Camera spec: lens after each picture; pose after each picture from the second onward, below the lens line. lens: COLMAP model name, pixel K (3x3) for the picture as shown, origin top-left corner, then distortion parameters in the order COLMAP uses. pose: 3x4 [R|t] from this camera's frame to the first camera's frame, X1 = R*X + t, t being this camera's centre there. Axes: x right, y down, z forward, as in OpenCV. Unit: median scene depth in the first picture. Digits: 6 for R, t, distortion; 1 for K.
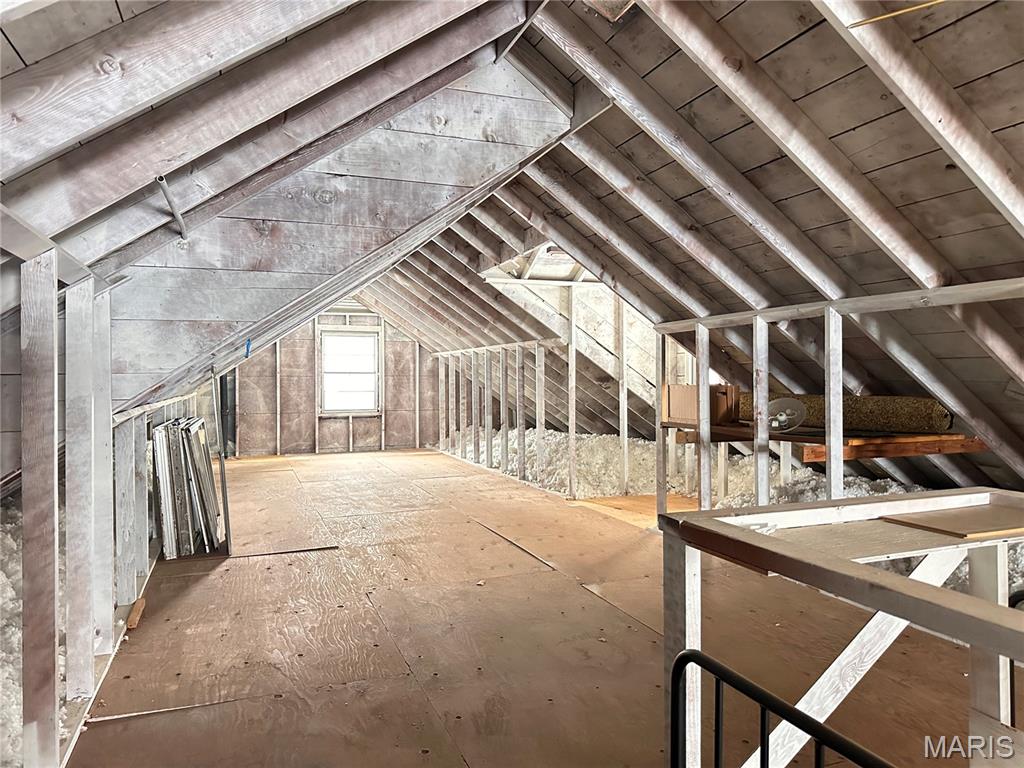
lens RADIAL K [[704.5, 0, 512.0], [0, 704.5, 384.0], [0, 0, 1]] dist [0.037082, -0.000999]
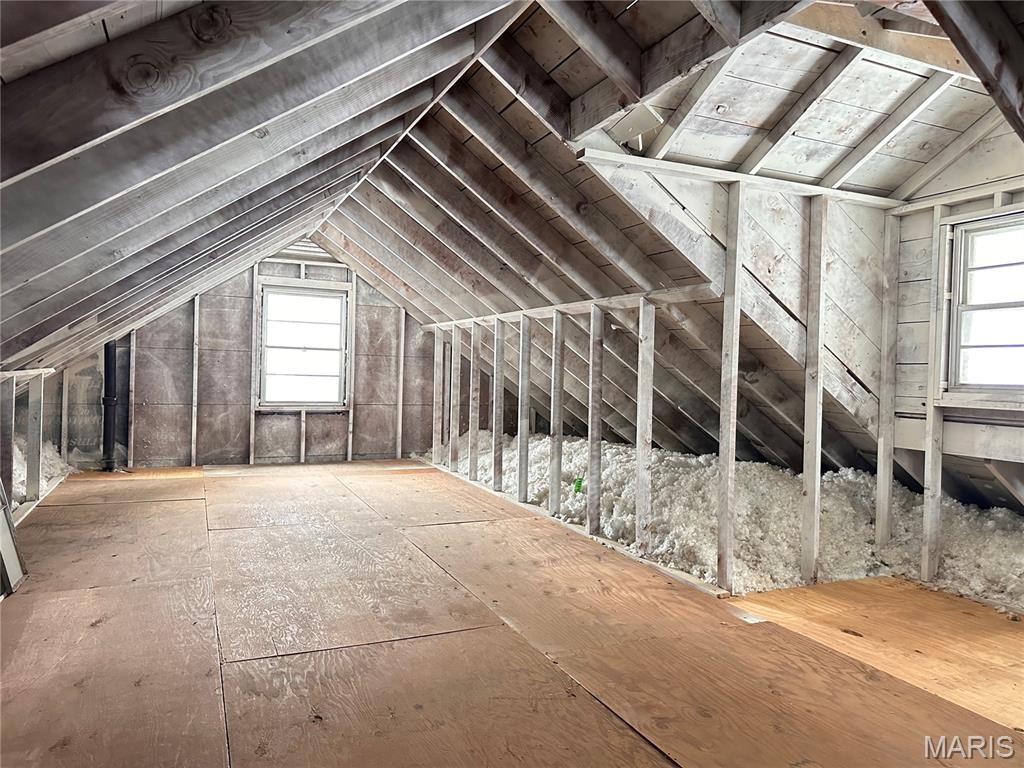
lens RADIAL K [[704.5, 0, 512.0], [0, 704.5, 384.0], [0, 0, 1]] dist [0.037082, -0.000999]
pose [[0.998065, 0.029863, 0.054531, -0.065207], [-0.030556, 0.999462, 0.011915, 0.004687], [-0.054146, -0.013558, 0.998441, 0.306353]]
